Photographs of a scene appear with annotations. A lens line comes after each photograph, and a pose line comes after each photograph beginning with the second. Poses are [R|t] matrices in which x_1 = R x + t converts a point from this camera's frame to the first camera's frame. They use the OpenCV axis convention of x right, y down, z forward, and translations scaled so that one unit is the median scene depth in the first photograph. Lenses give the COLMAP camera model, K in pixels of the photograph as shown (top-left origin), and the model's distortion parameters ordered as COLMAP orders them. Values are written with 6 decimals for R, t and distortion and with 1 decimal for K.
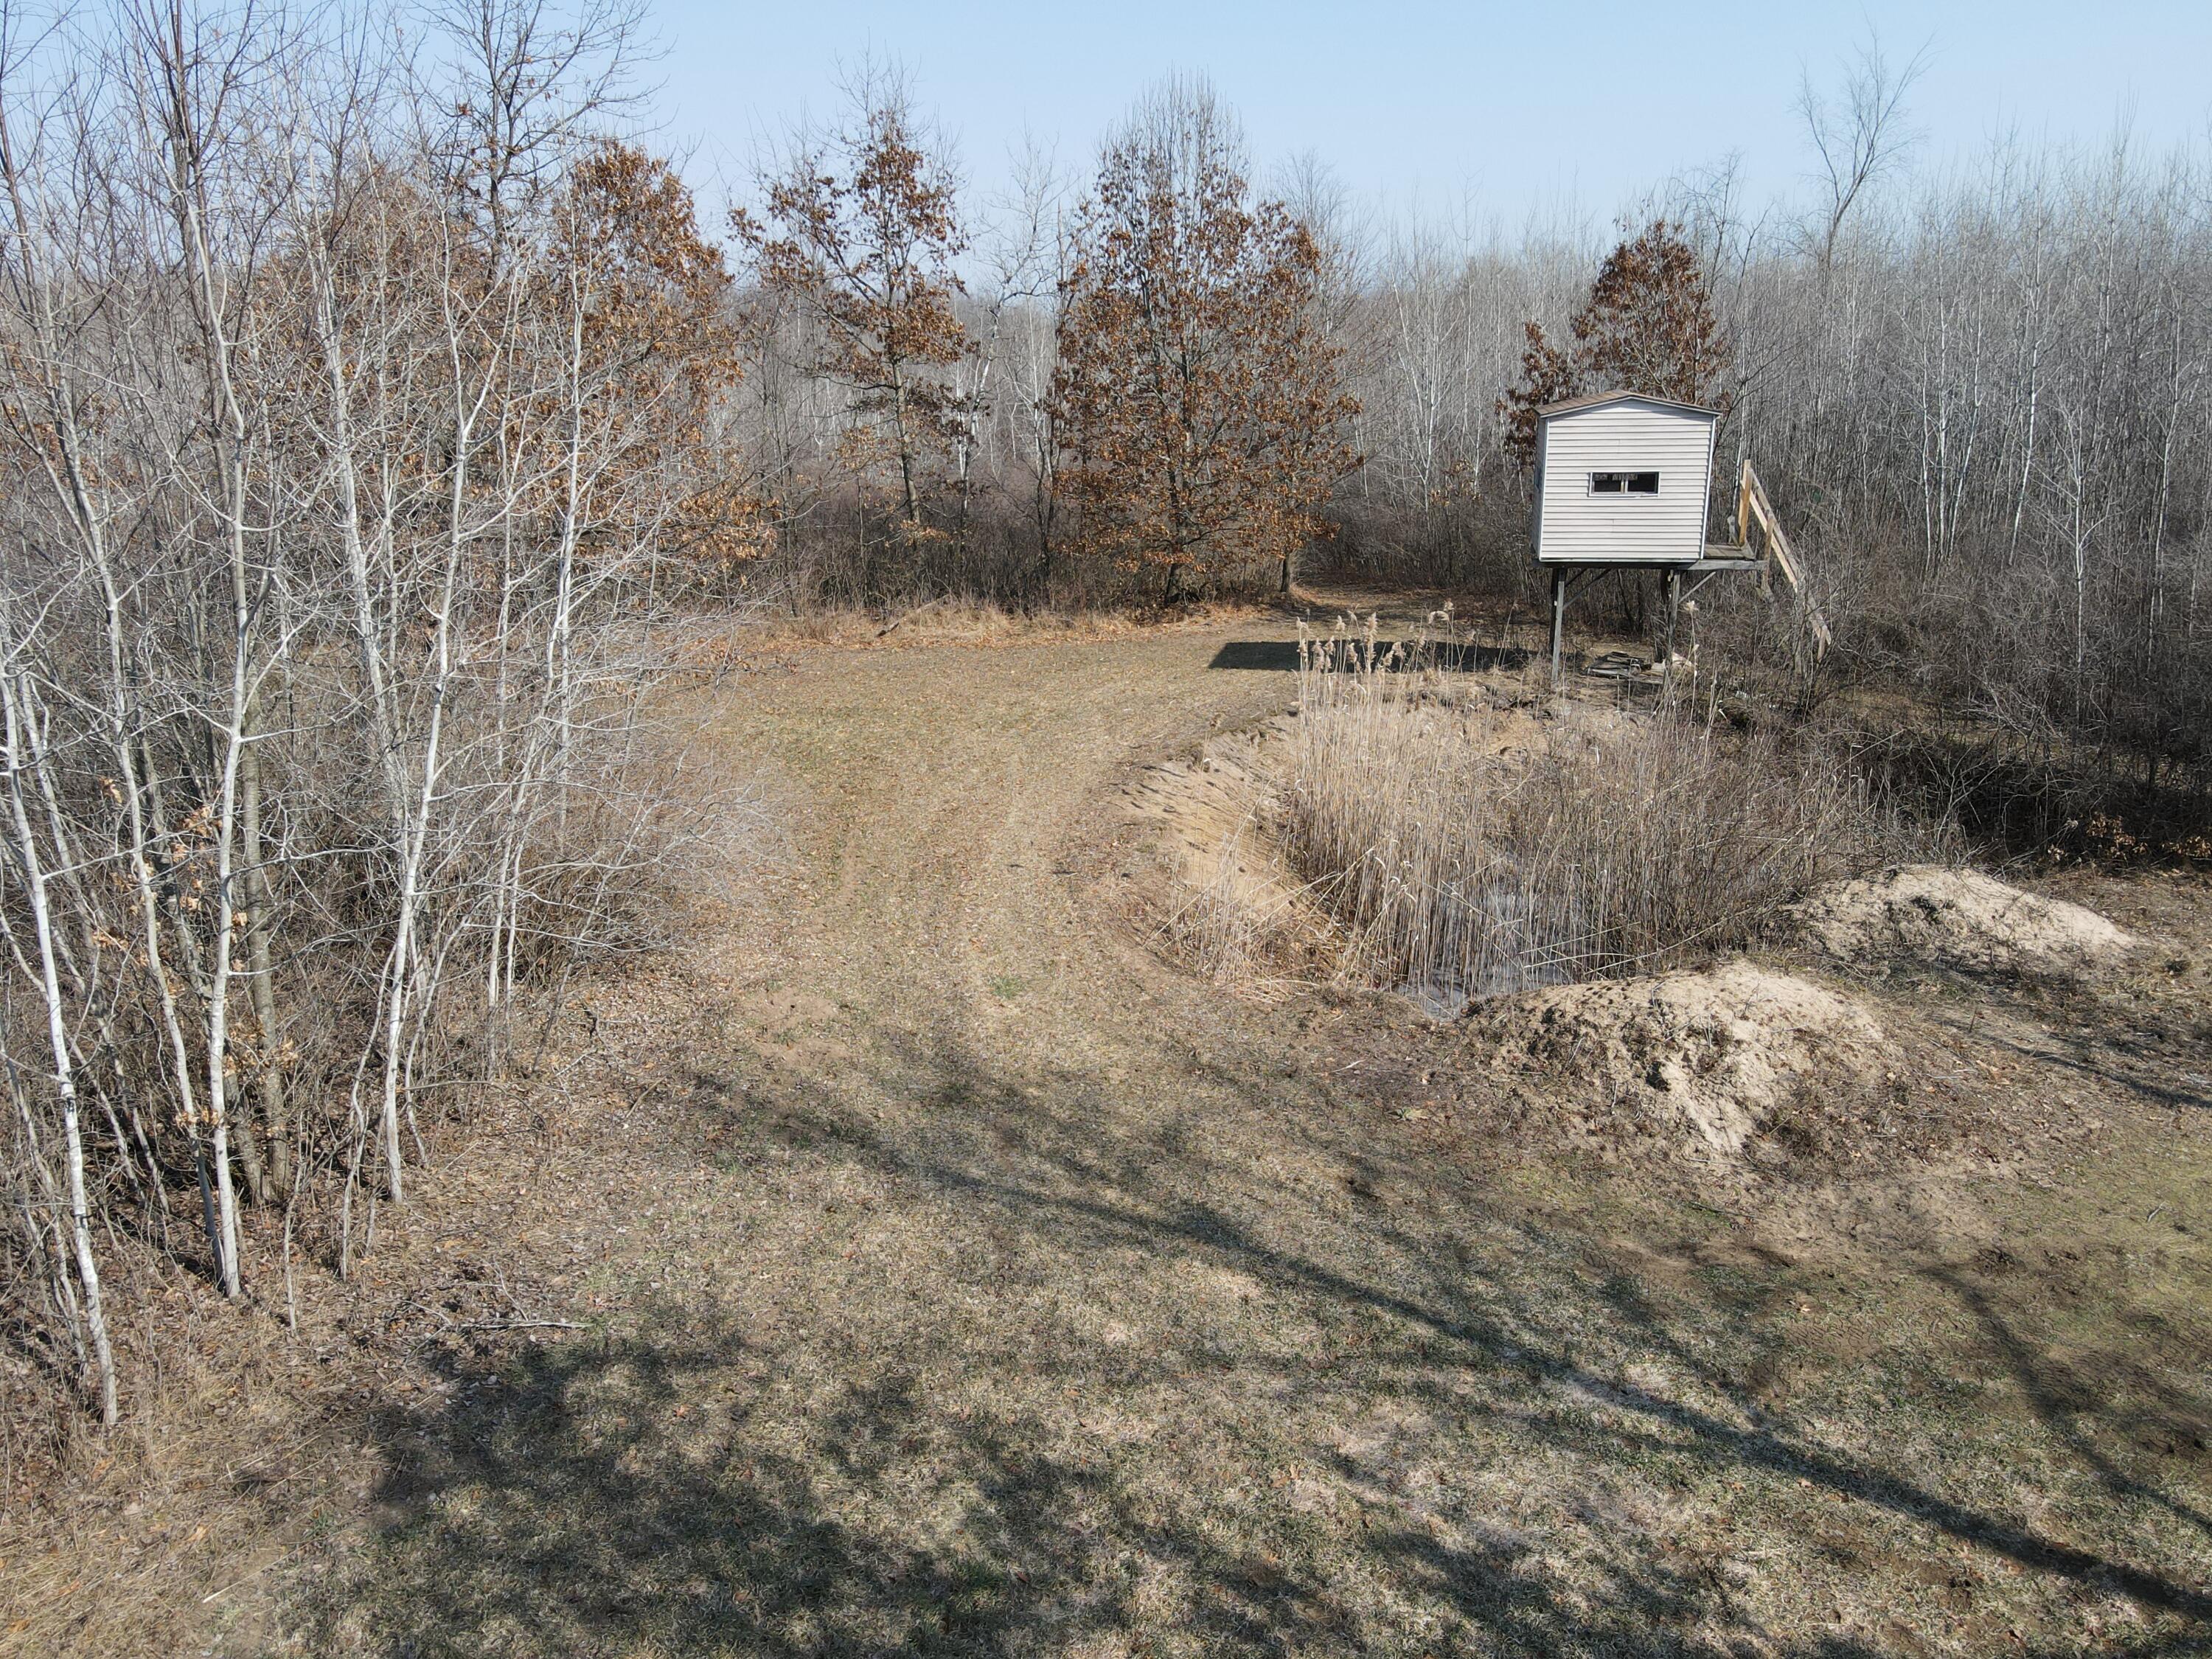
lens RADIAL K [[1621.5, 0, 1108.1], [0, 1621.5, 816.8], [0, 0, 1]] dist [-0.003752, 0.033351]
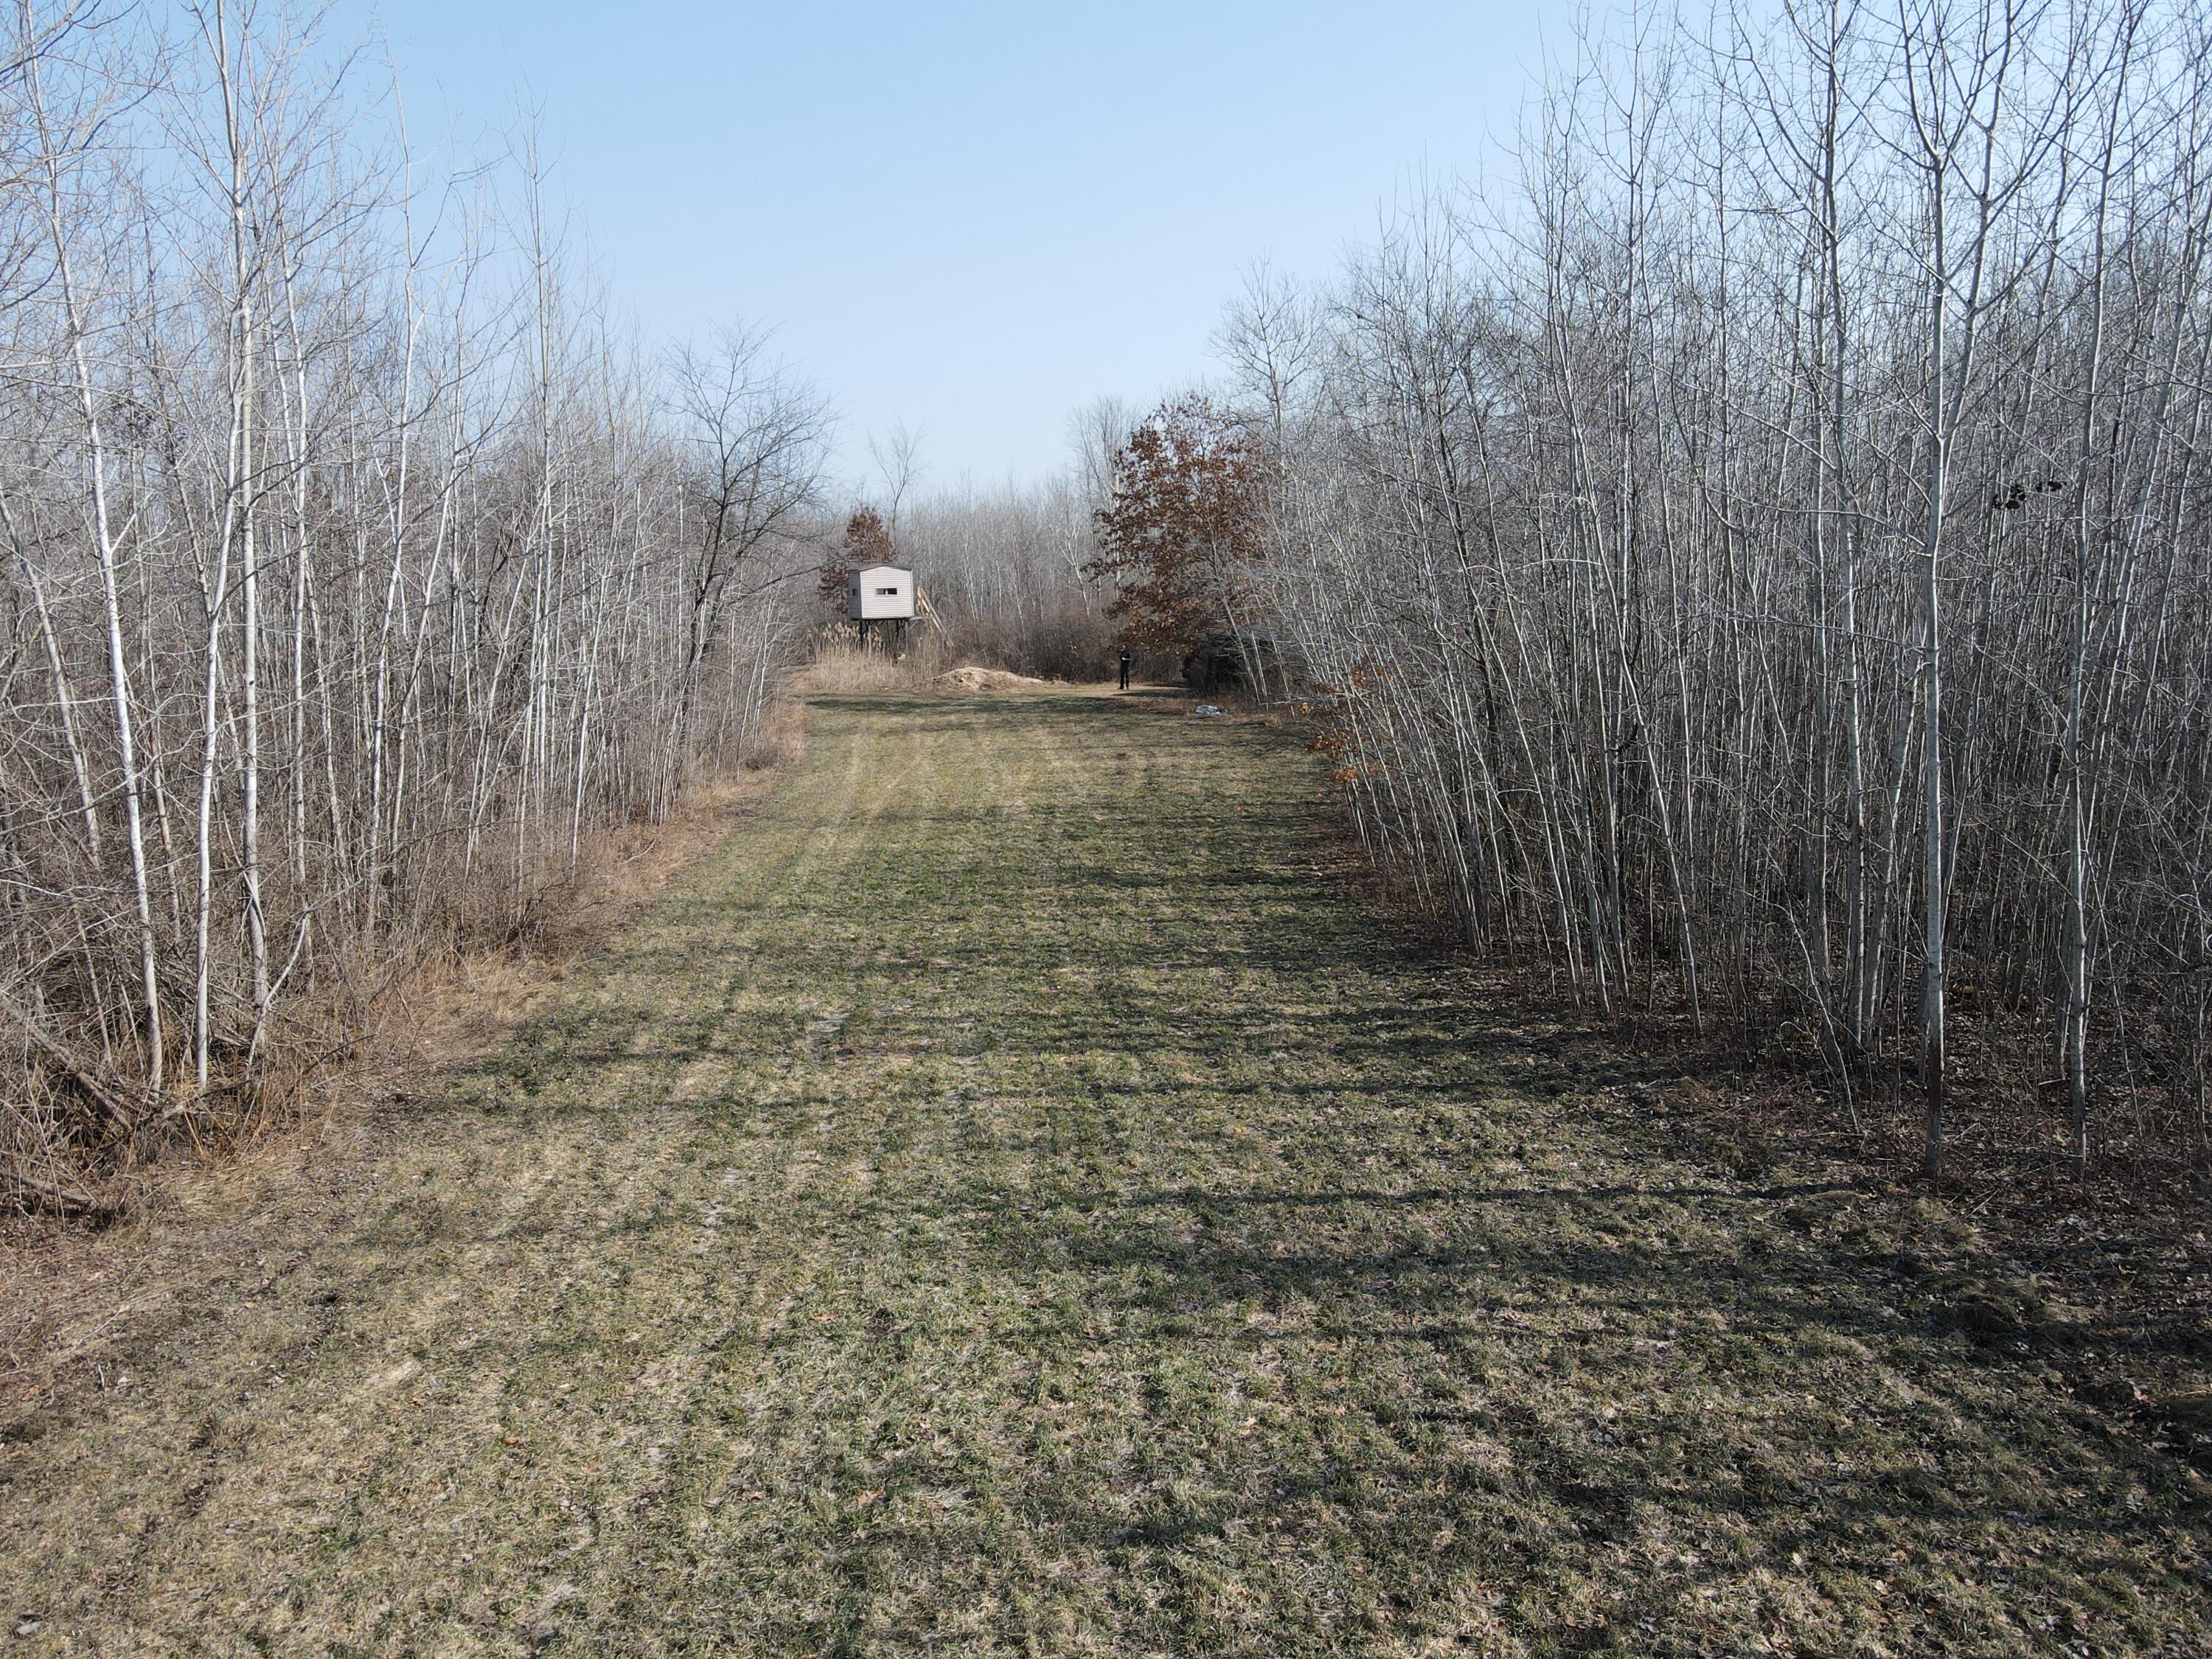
lens RADIAL K [[1621.5, 0, 1098.0], [0, 1621.5, 824.7], [0, 0, 1]] dist [-0.003752, 0.033351]
pose [[0.838099, -0.080907, 0.539484, -1.009045], [0.155438, 0.983363, -0.093999, 0.561764], [-0.522904, 0.162637, 0.836732, -1.648185]]
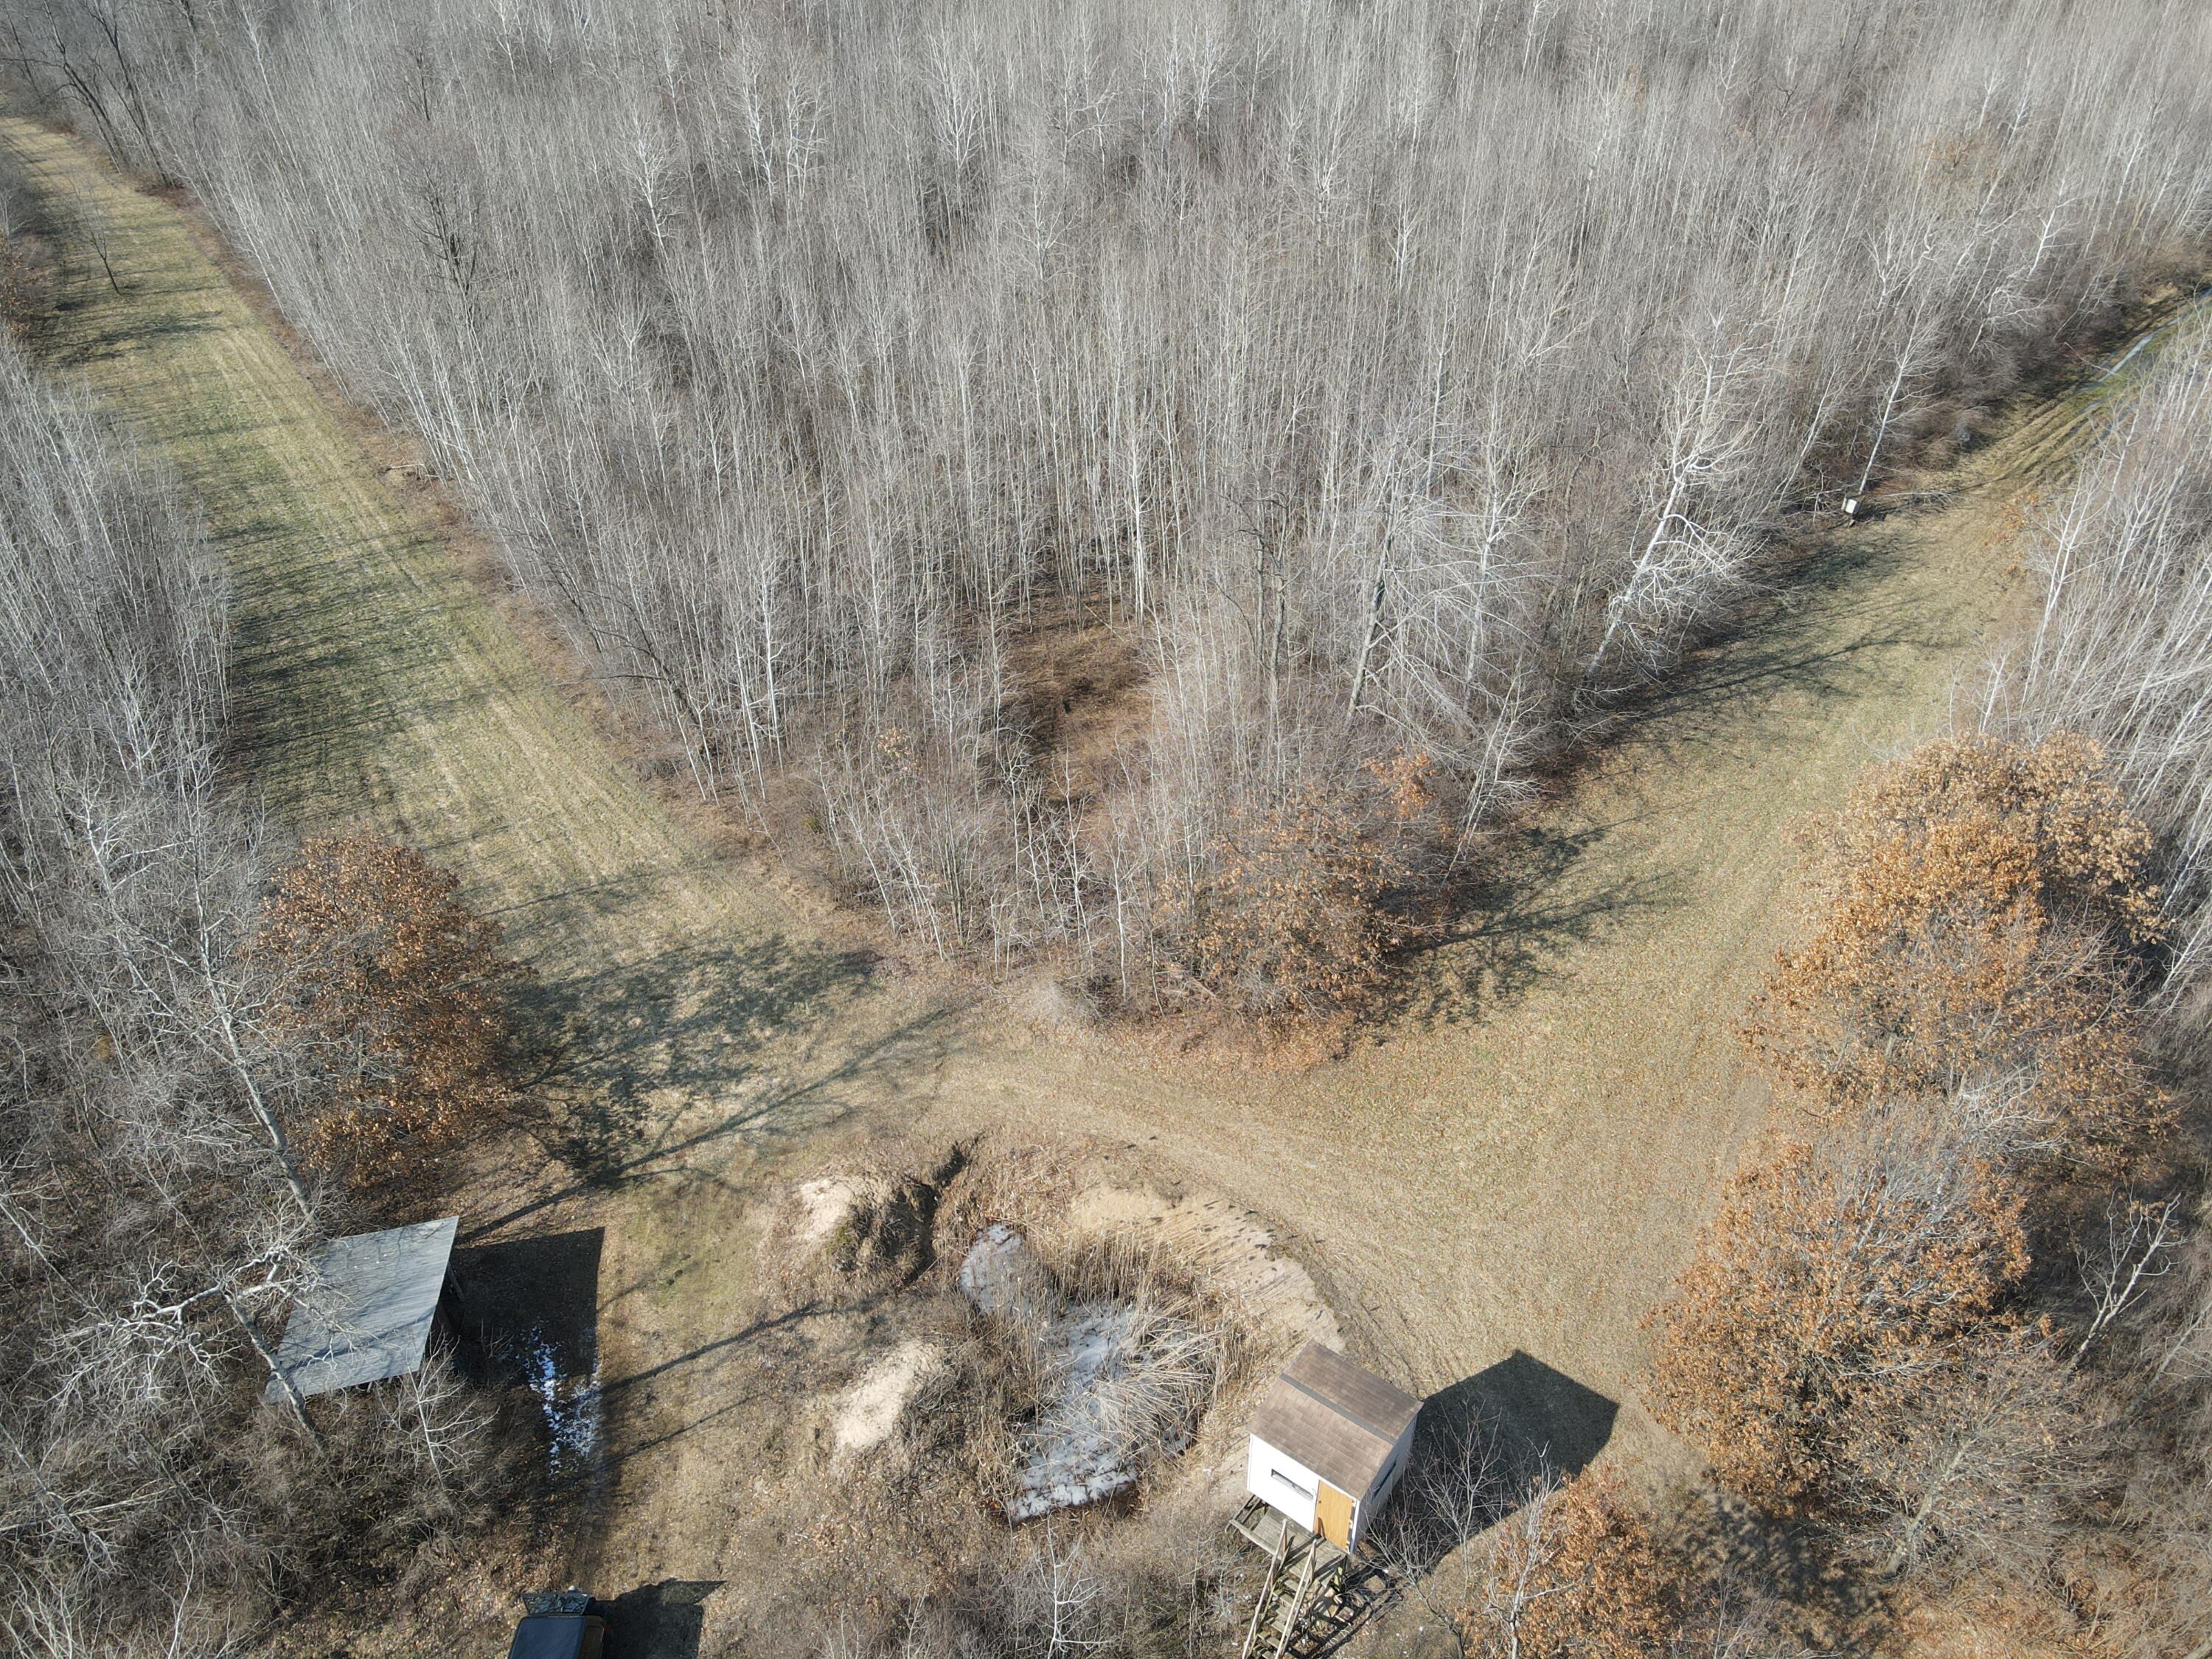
lens RADIAL K [[1621.5, 0, 1097.8], [0, 1621.5, 822.0], [0, 0, 1]] dist [-0.003752, 0.033351]
pose [[-0.418565, 0.556815, -0.717468, 1.076864], [-0.233436, 0.697497, 0.677500, -1.423054], [0.877674, 0.451061, -0.161967, 0.852618]]
